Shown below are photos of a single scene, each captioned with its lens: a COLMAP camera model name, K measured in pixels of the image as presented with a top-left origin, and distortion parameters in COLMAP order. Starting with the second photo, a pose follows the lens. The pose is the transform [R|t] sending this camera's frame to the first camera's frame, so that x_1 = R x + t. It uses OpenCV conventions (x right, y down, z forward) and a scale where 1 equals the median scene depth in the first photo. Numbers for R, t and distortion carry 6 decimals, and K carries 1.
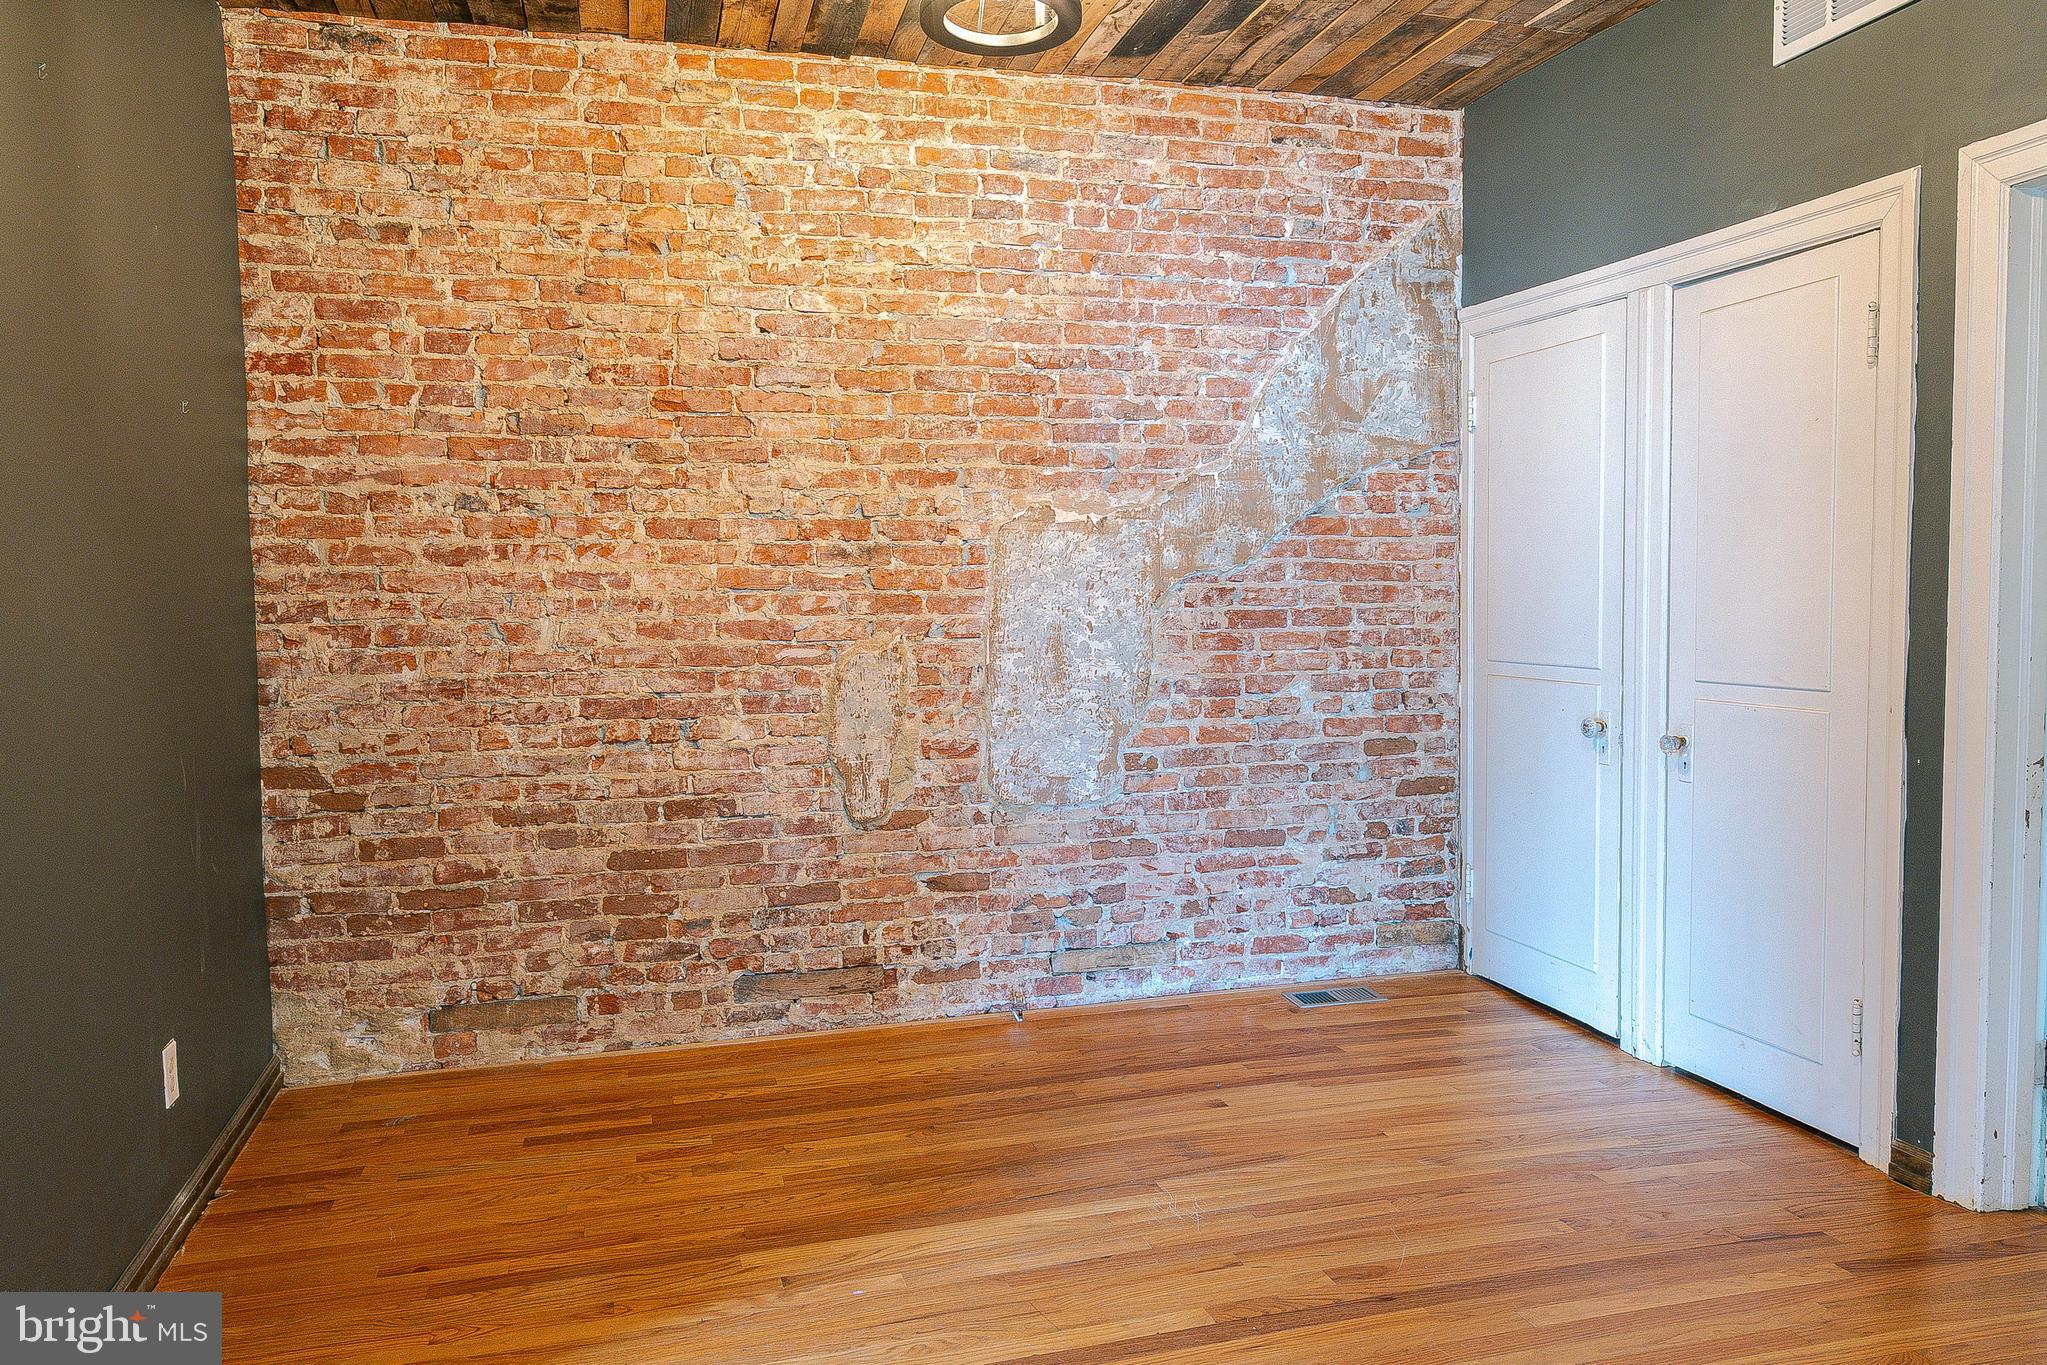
lens RADIAL K [[1434.8, 0, 1023.5], [0, 1434.8, 682.5], [0, 0, 1]] dist [0.001563, -0.001180]
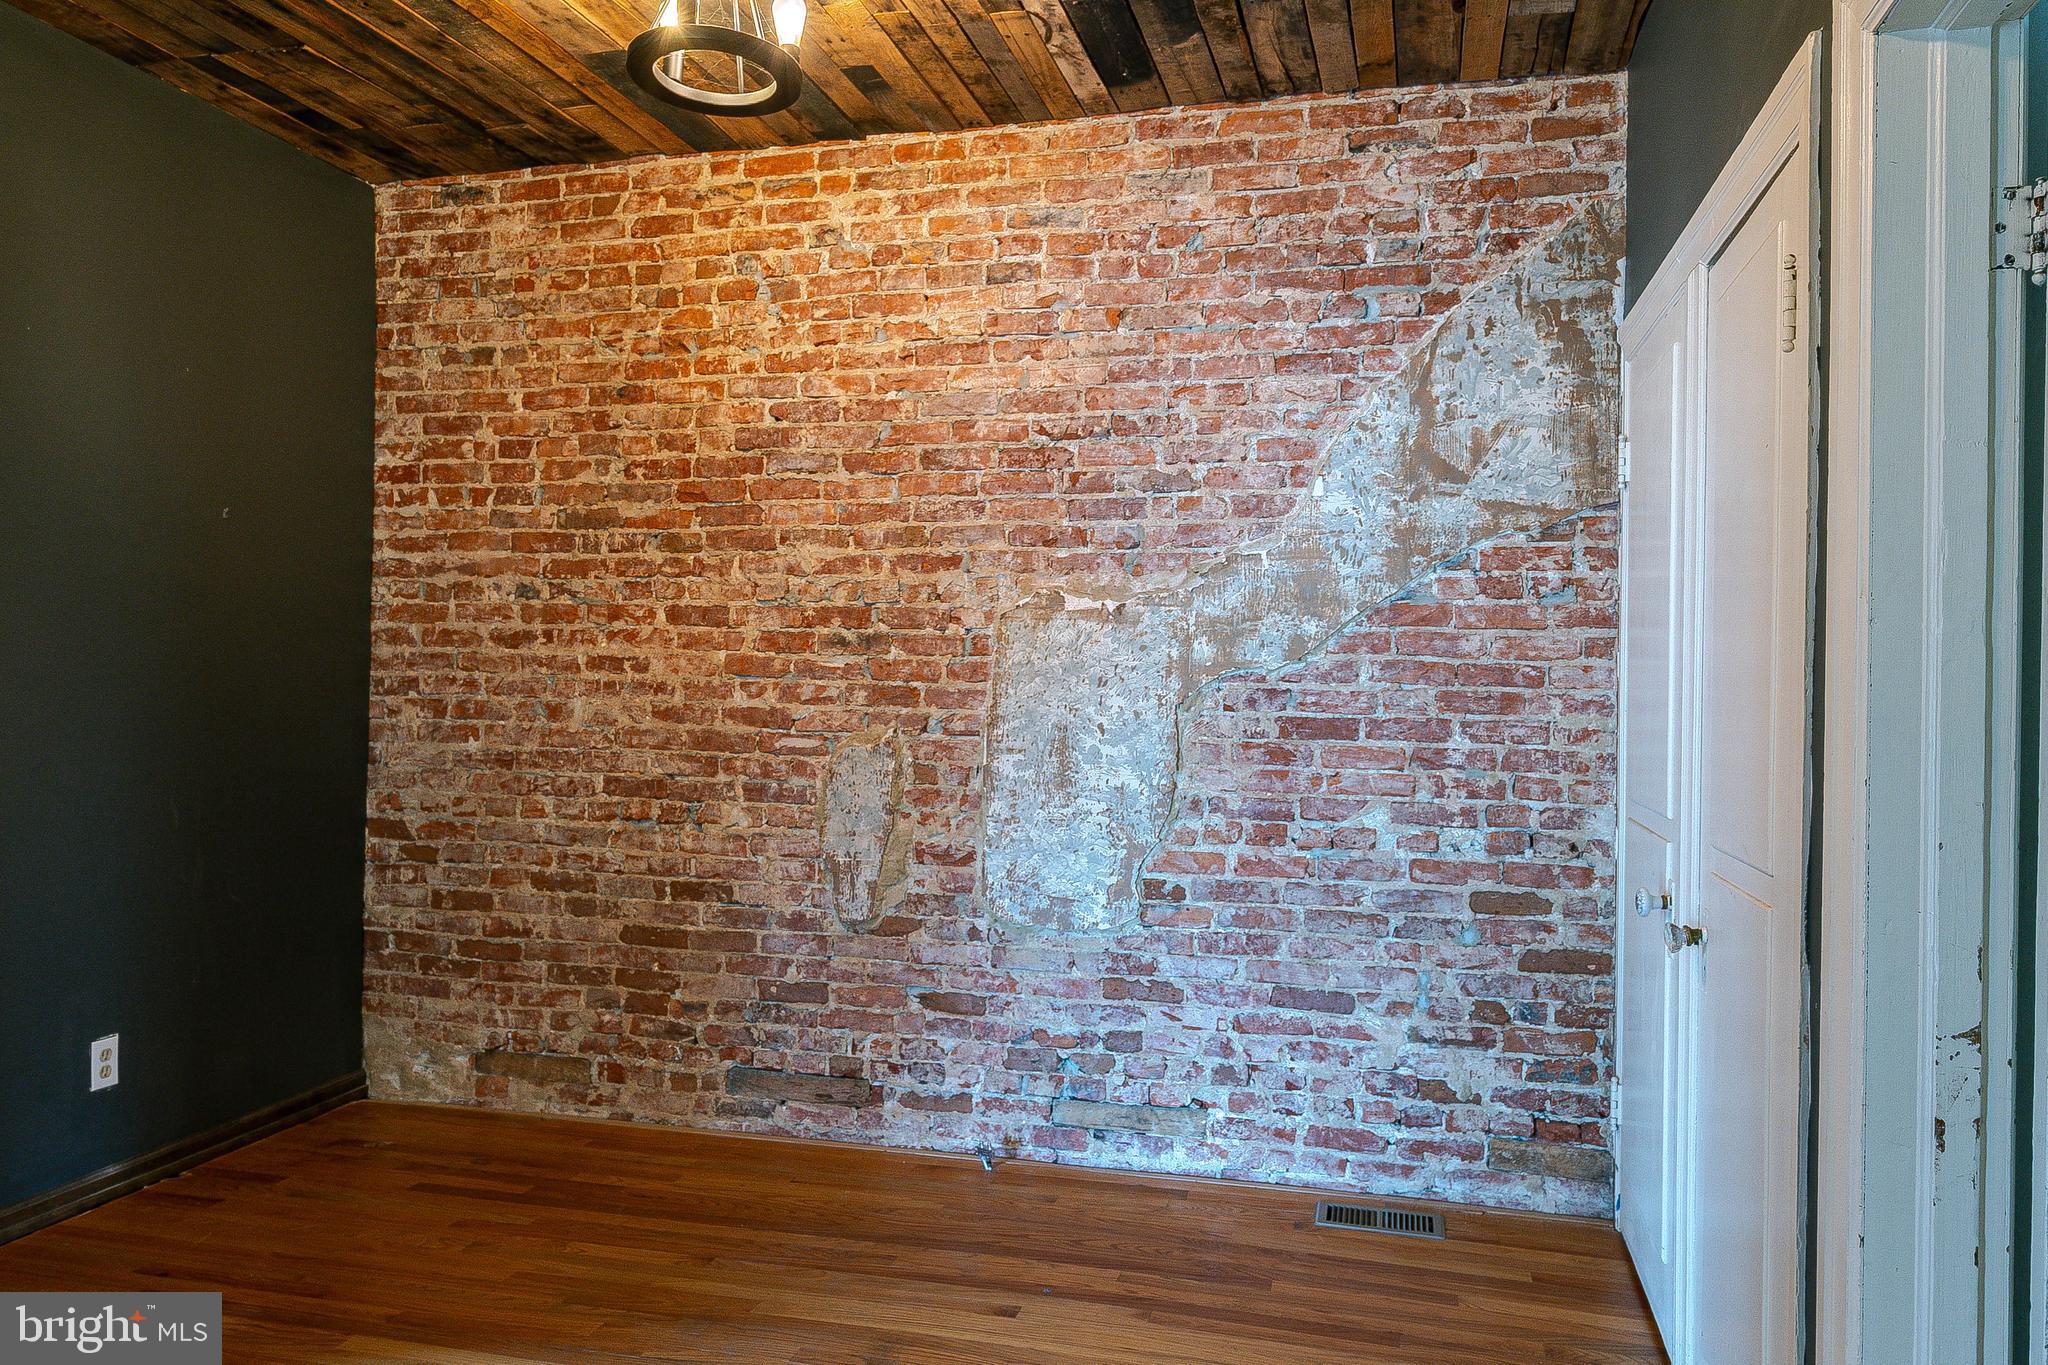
lens RADIAL K [[1435.5, 0, 1024.0], [0, 1435.5, 682.5], [0, 0, 1]] dist [0.001563, -0.001180]
pose [[0.861393, 0.026029, -0.507271, 0.470244], [-0.058972, 0.997057, -0.048979, -0.022401], [0.504503, 0.072104, 0.860394, 0.232755]]
